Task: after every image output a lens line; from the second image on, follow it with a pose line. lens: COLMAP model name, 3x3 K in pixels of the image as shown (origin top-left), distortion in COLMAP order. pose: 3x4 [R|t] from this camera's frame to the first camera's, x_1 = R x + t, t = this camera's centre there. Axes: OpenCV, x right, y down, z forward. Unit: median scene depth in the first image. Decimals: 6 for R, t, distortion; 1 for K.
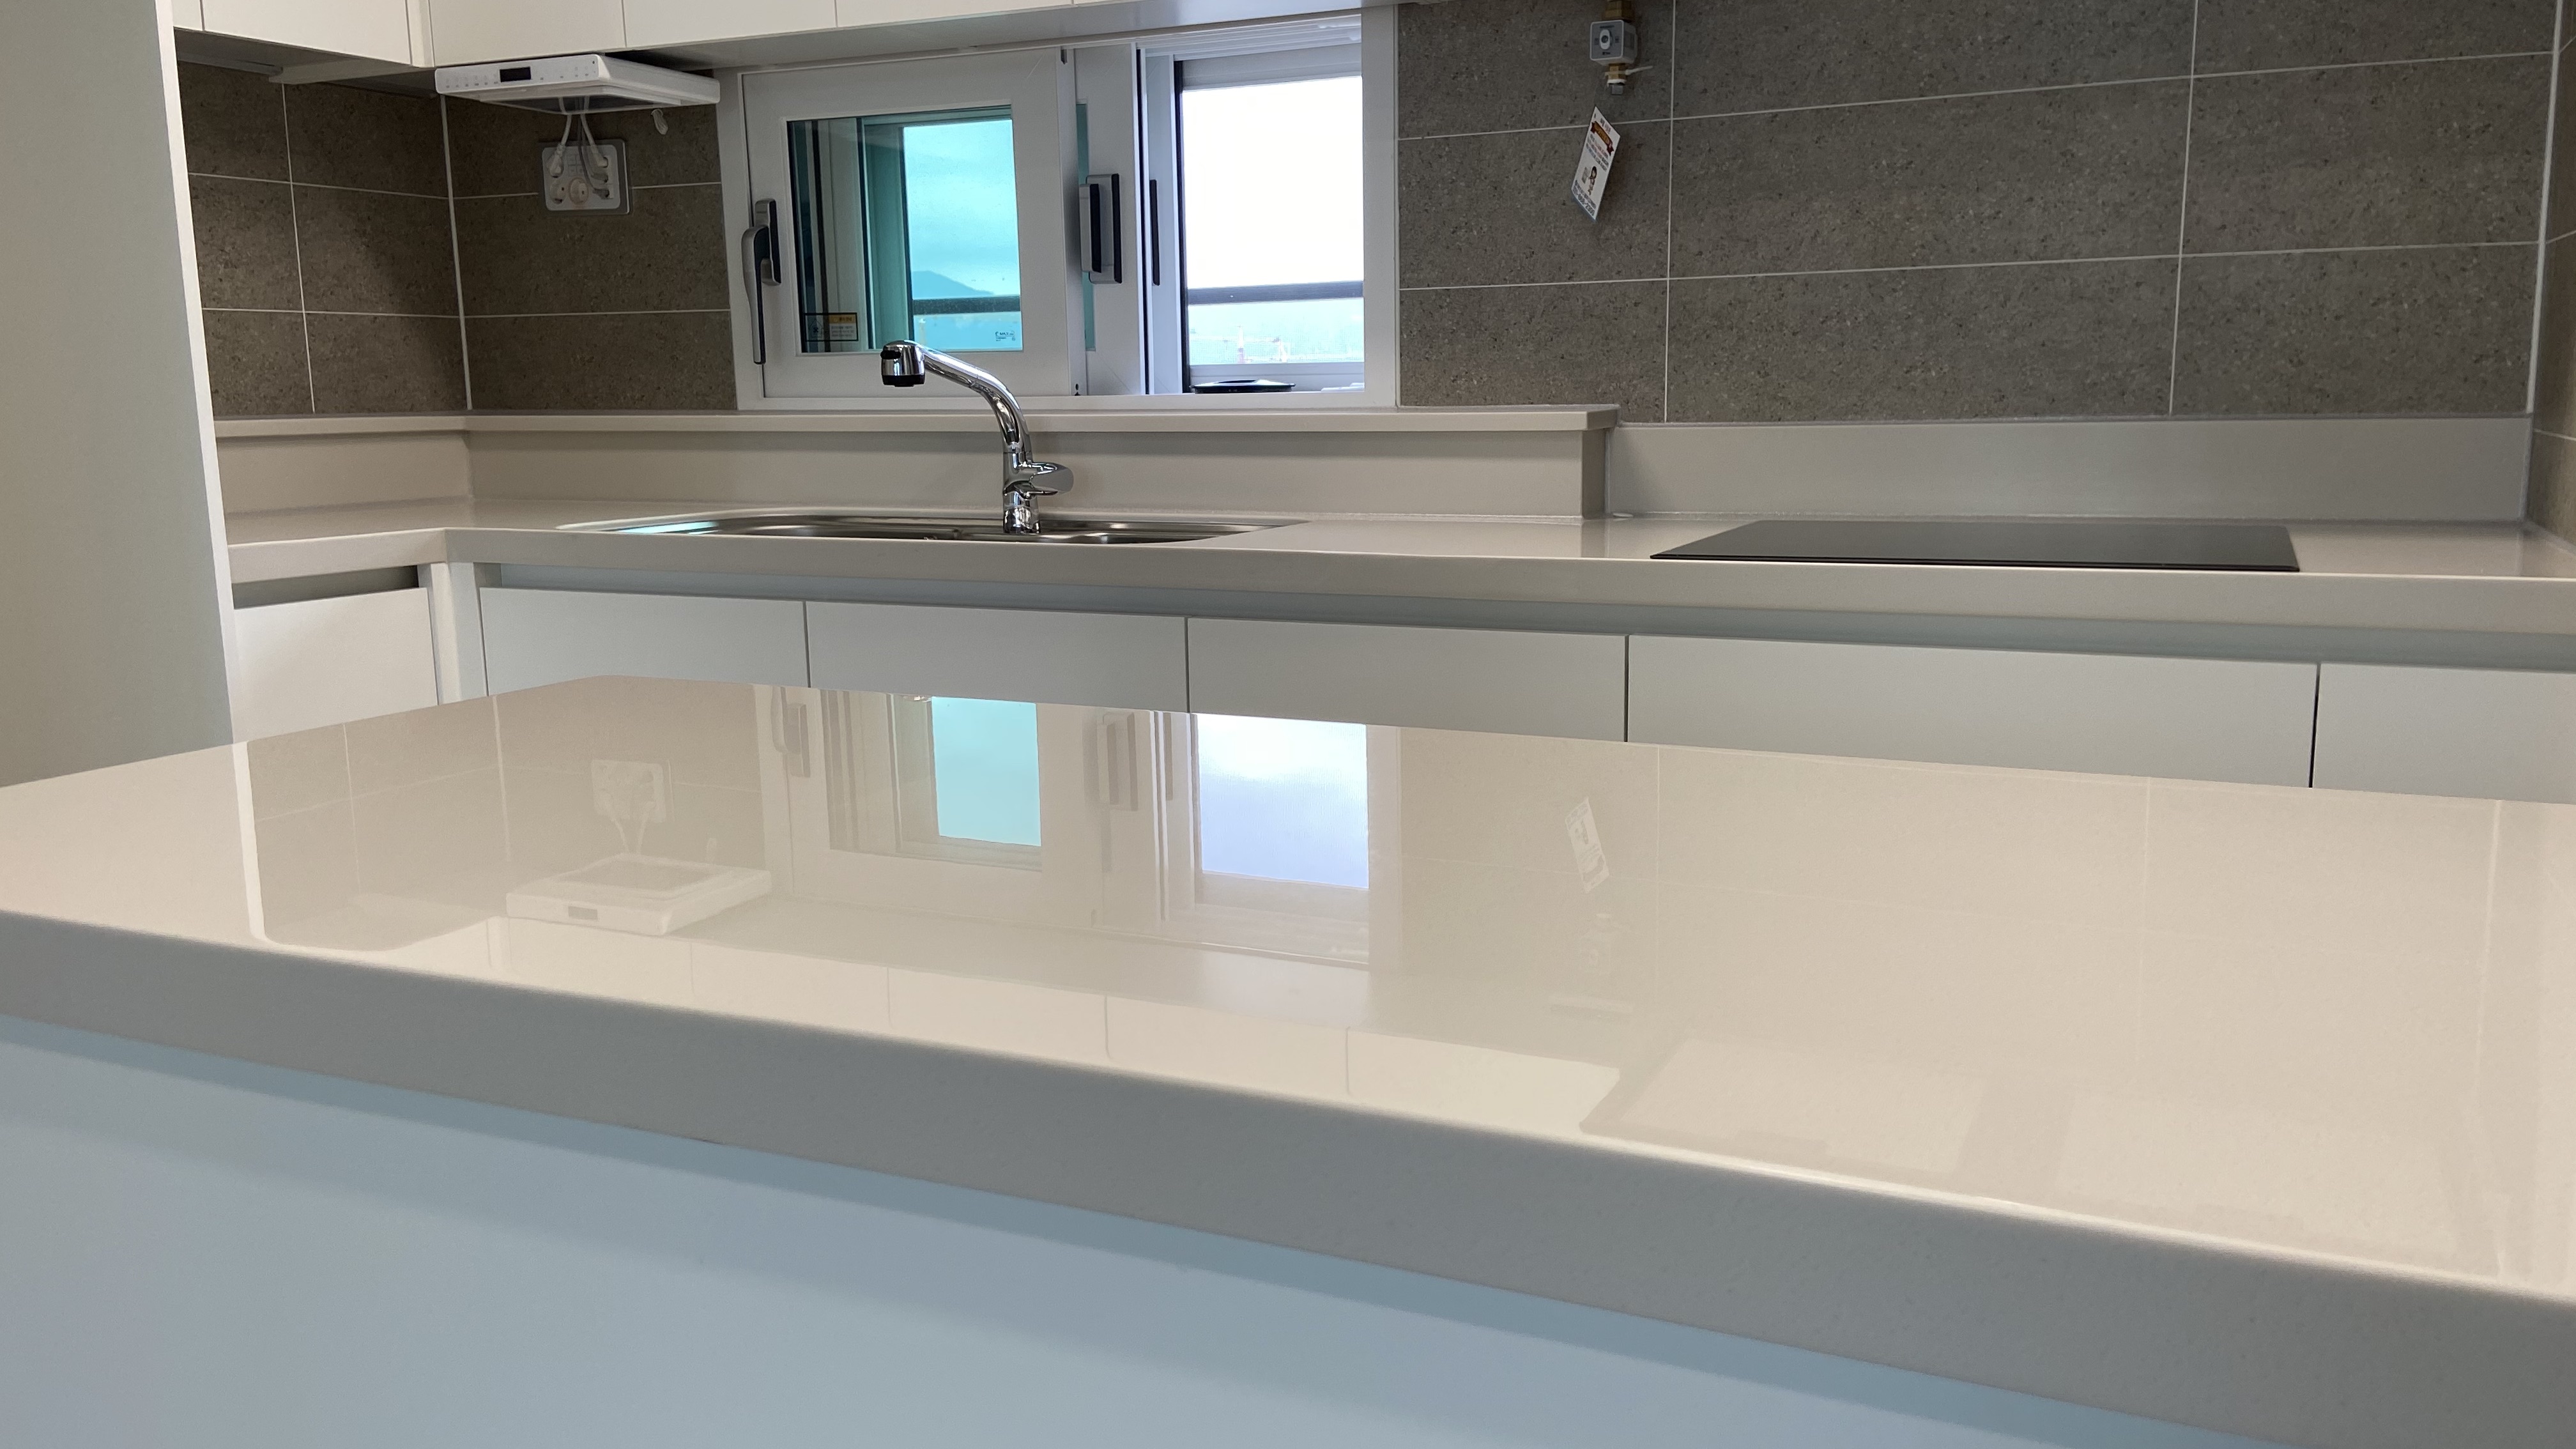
lens RADIAL K [[1926.3, 0, 1288.0], [0, 1926.3, 724.5], [0, 0, 1]] dist [0.109146, -0.135680]
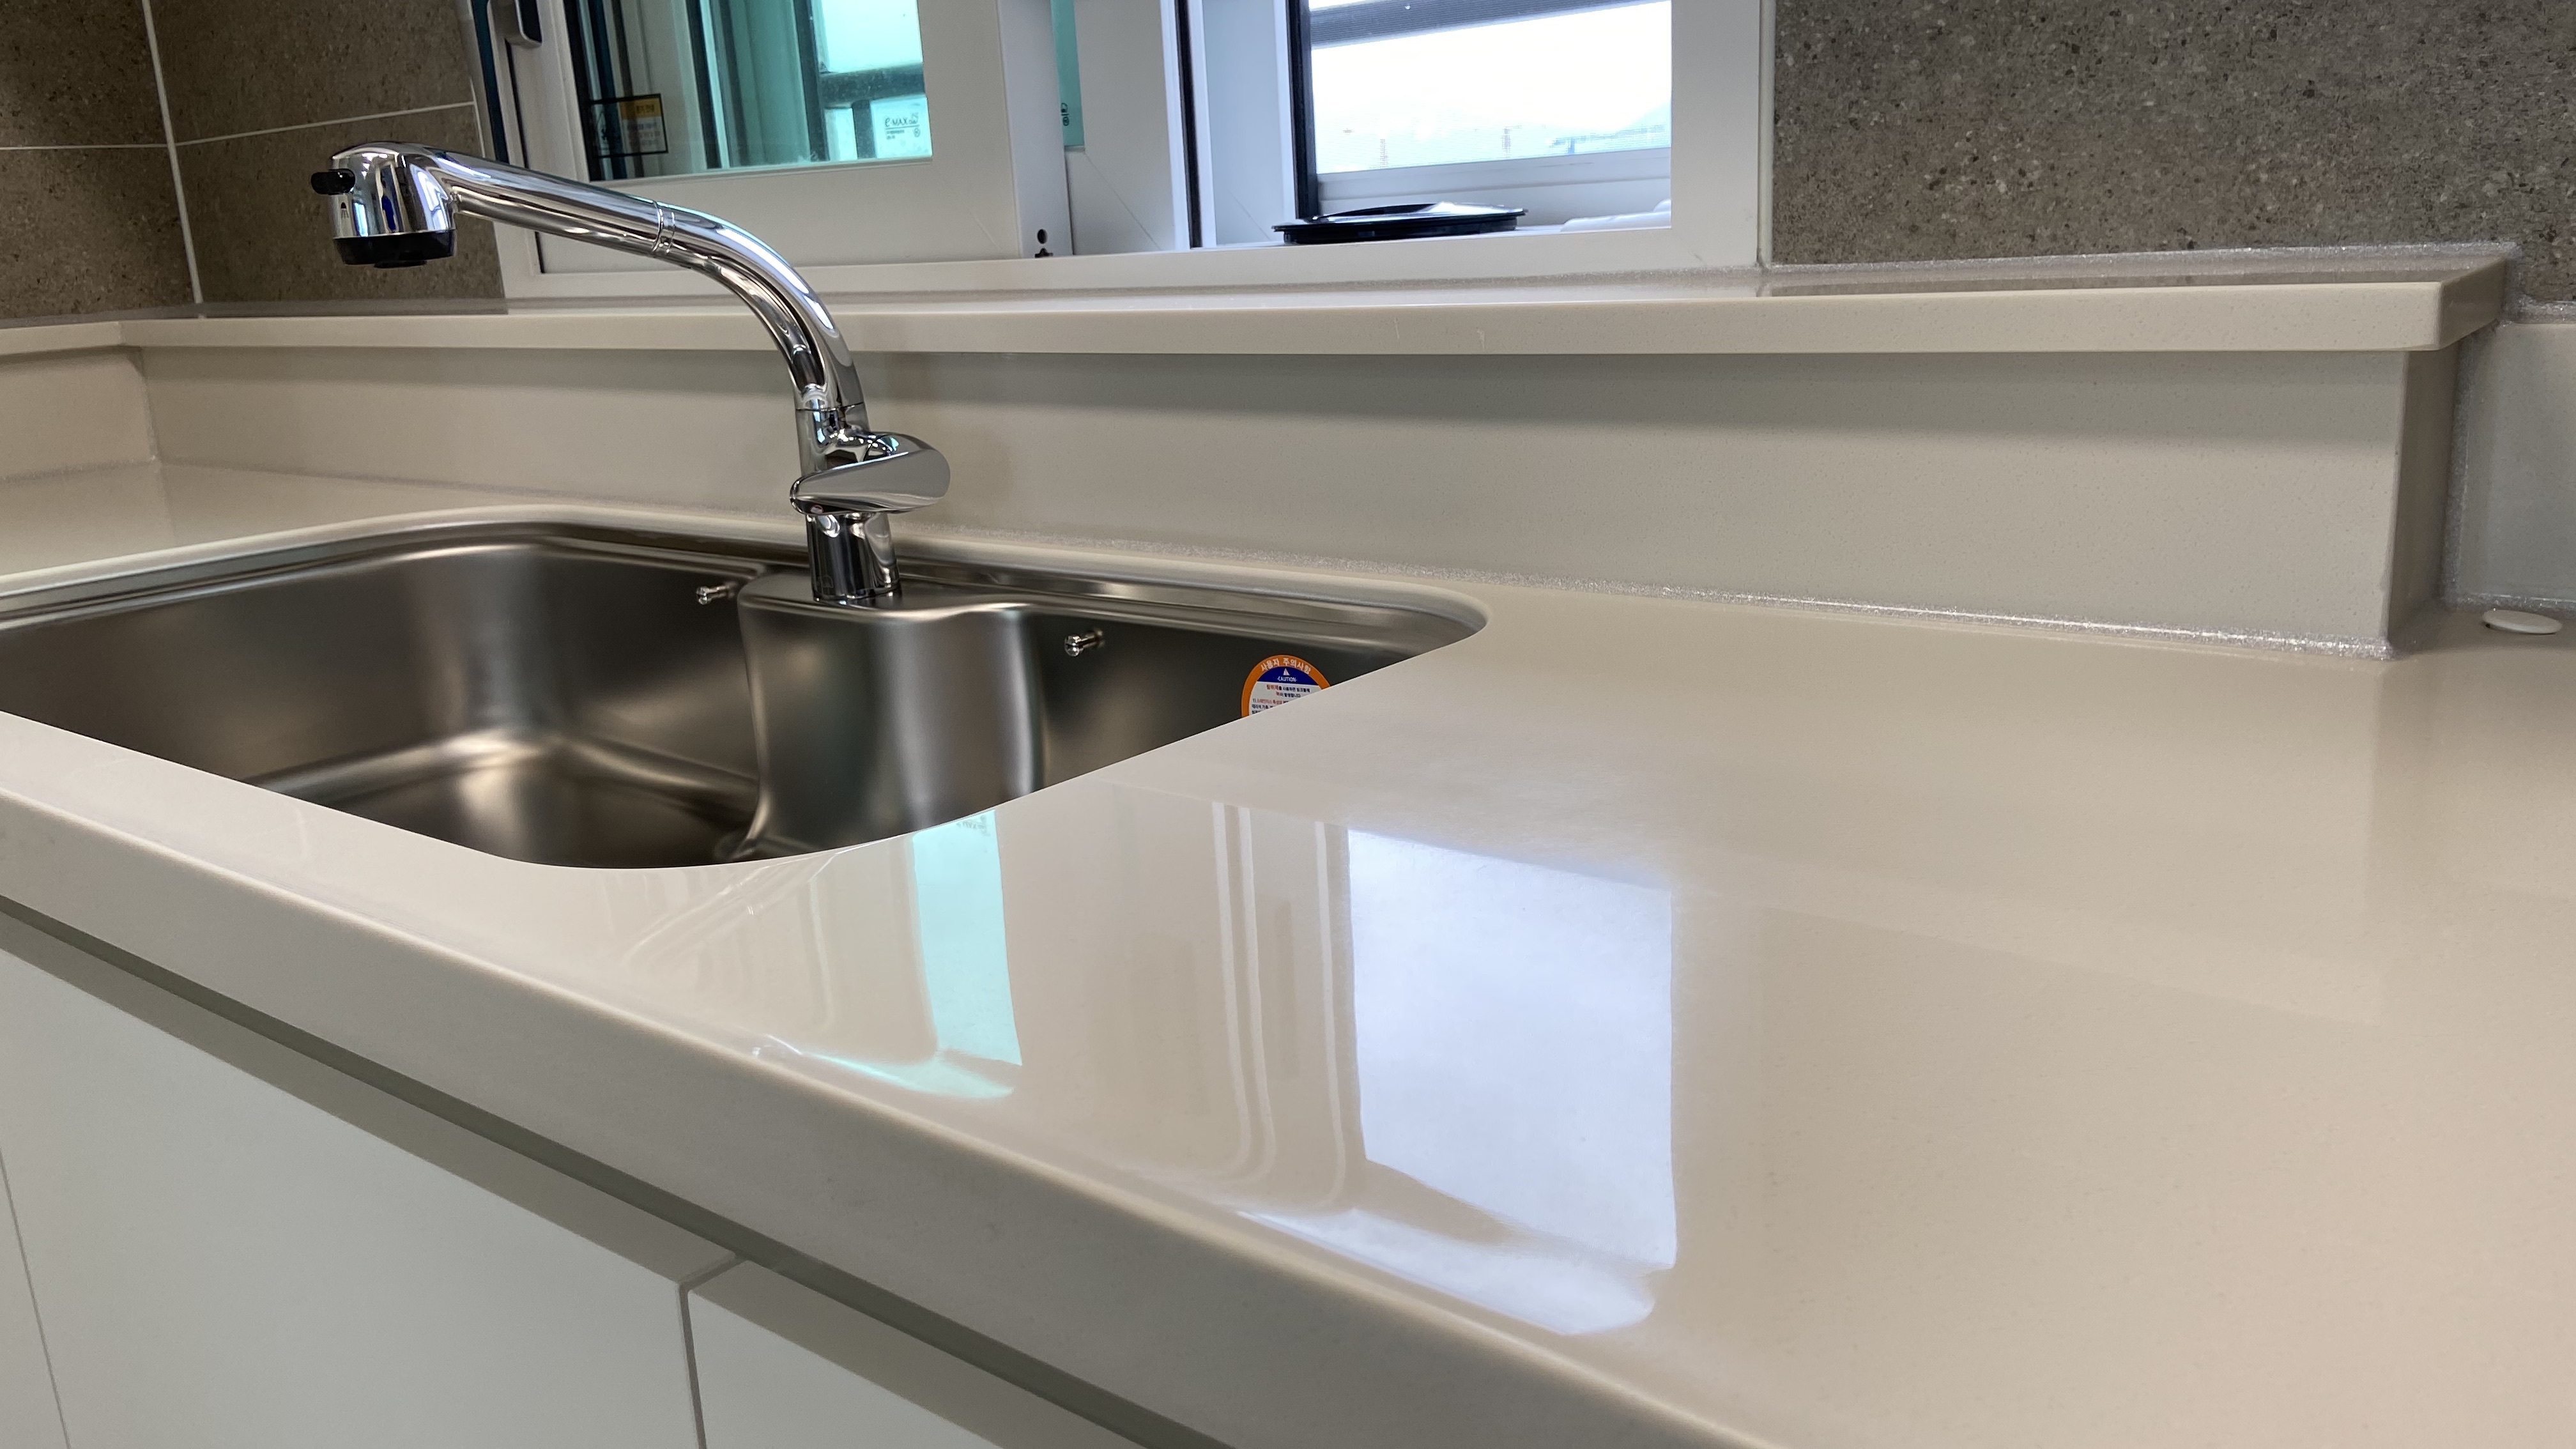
lens RADIAL K [[1926.3, 0, 1288.0], [0, 1926.3, 724.5], [0, 0, 1]] dist [0.109146, -0.135680]
pose [[0.972108, 0.021687, -0.233530, 0.054171], [-0.000039, 0.995730, 0.092309, -0.108018], [0.234535, -0.089725, 0.967958, 0.593800]]
